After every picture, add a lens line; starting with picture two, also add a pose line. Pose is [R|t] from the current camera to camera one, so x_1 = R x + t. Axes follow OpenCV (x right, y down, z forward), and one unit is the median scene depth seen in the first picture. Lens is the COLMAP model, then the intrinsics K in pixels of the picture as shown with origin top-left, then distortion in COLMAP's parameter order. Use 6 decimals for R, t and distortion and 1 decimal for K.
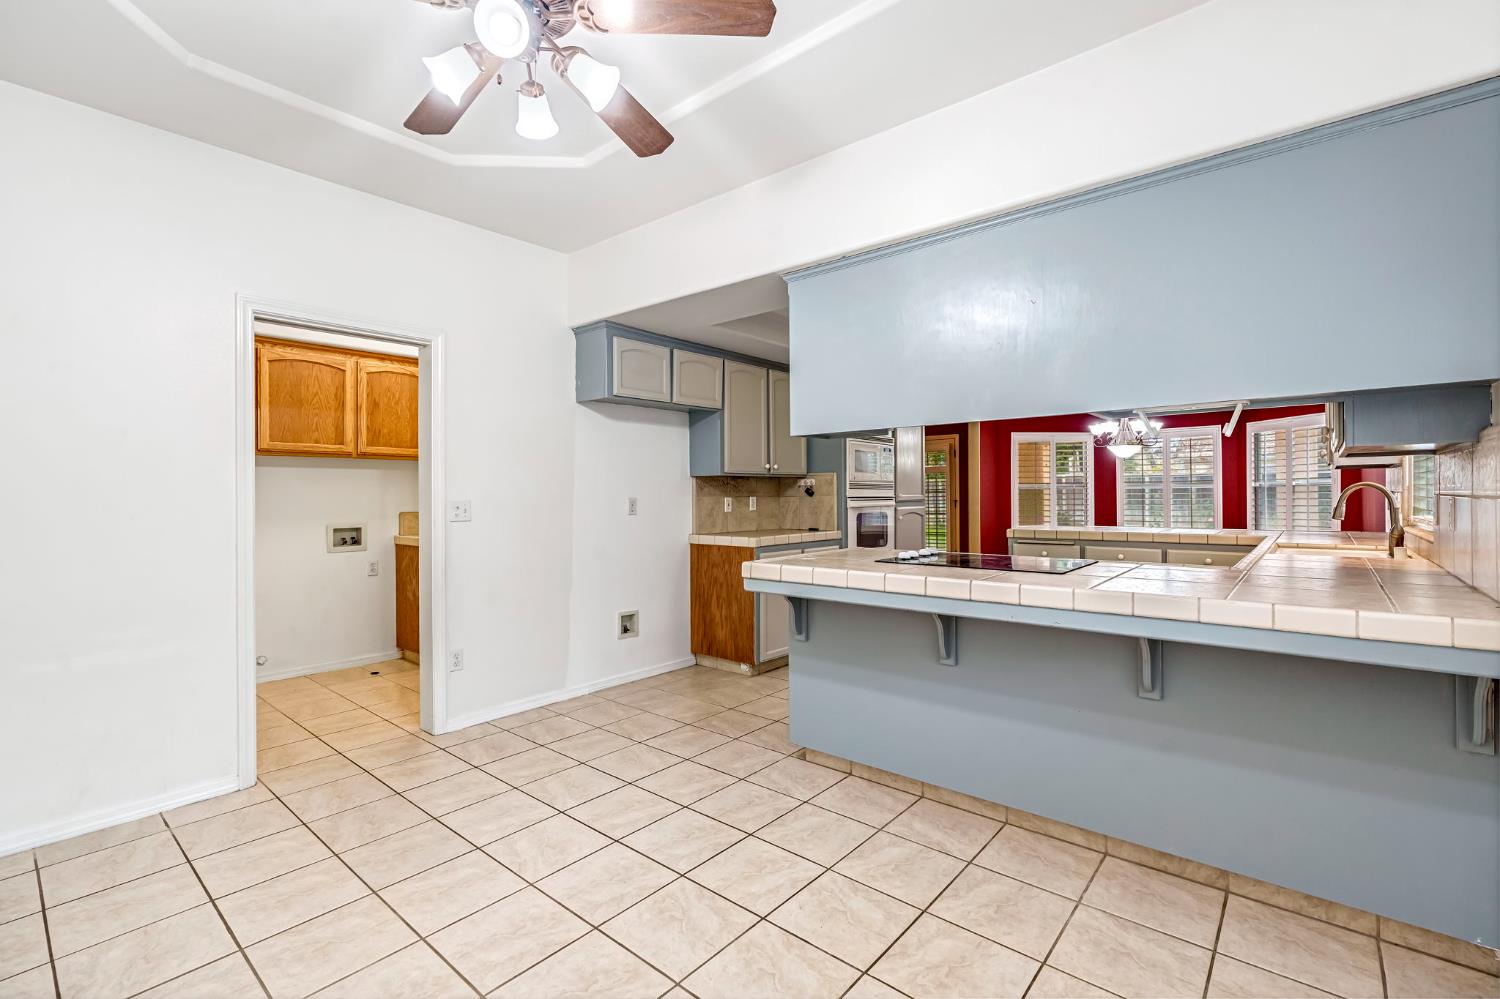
lens RADIAL K [[668.0, 0, 752.0], [0, 668.0, 496.3], [0, 0, 1]] dist [-0.006813, -0.000011]
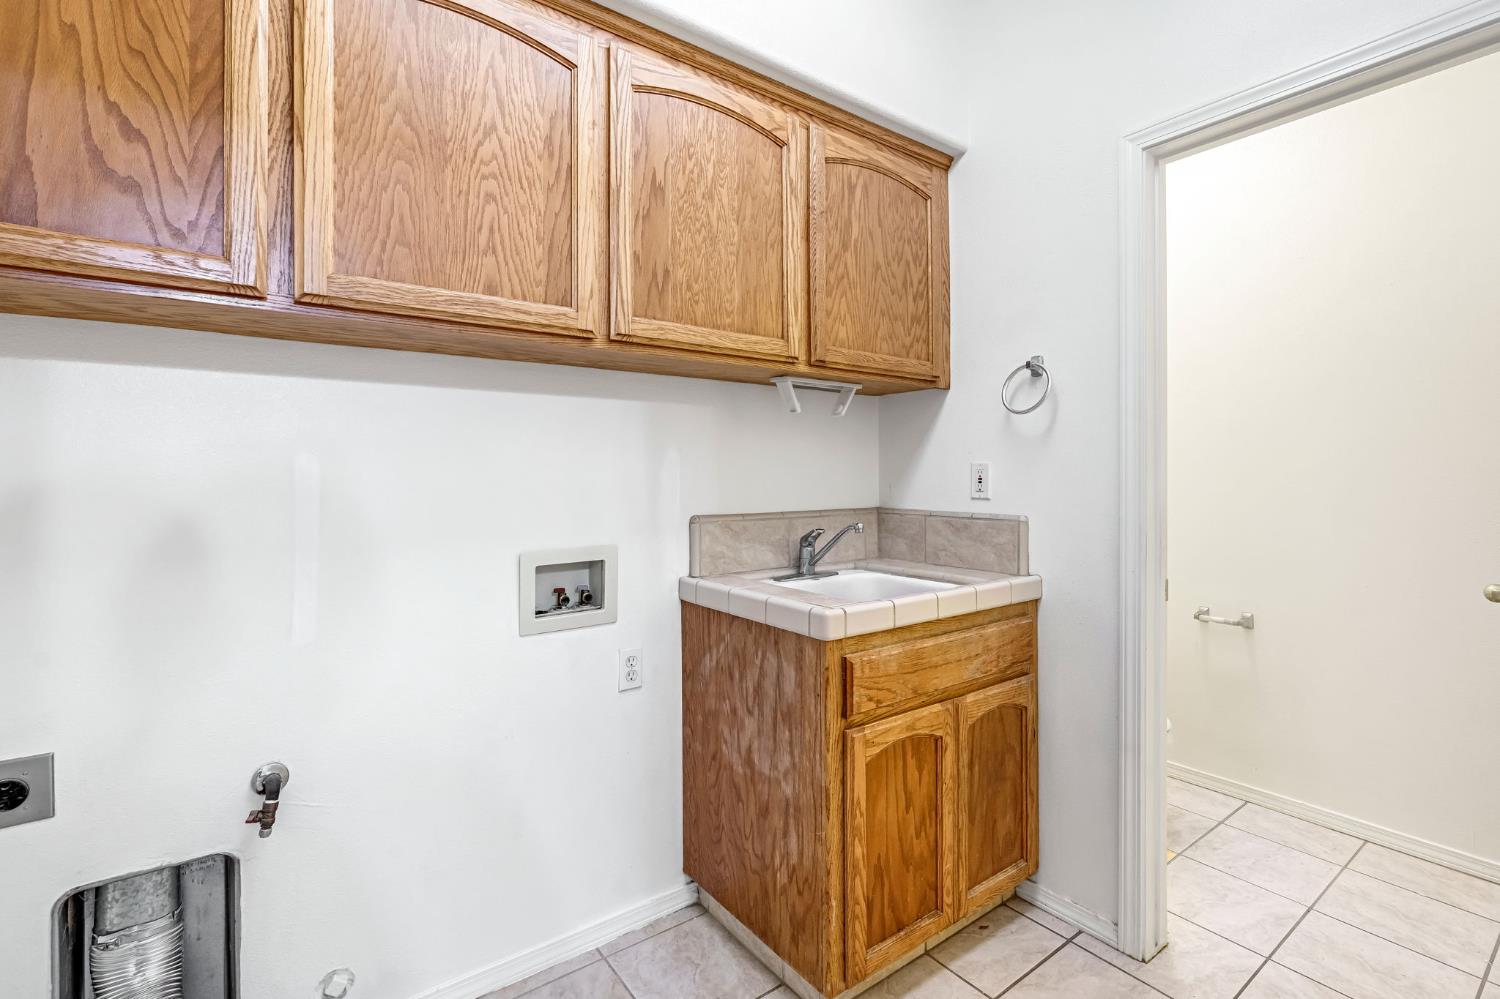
lens RADIAL K [[677.6, 0, 749.8], [0, 677.6, 485.9], [0, 0, 1]] dist [-0.003909, 0.000154]
pose [[0.974998, 0.014125, -0.221765, -0.443969], [-0.009492, 0.999714, 0.021947, -0.002099], [0.222012, -0.019293, 0.974853, 0.684610]]
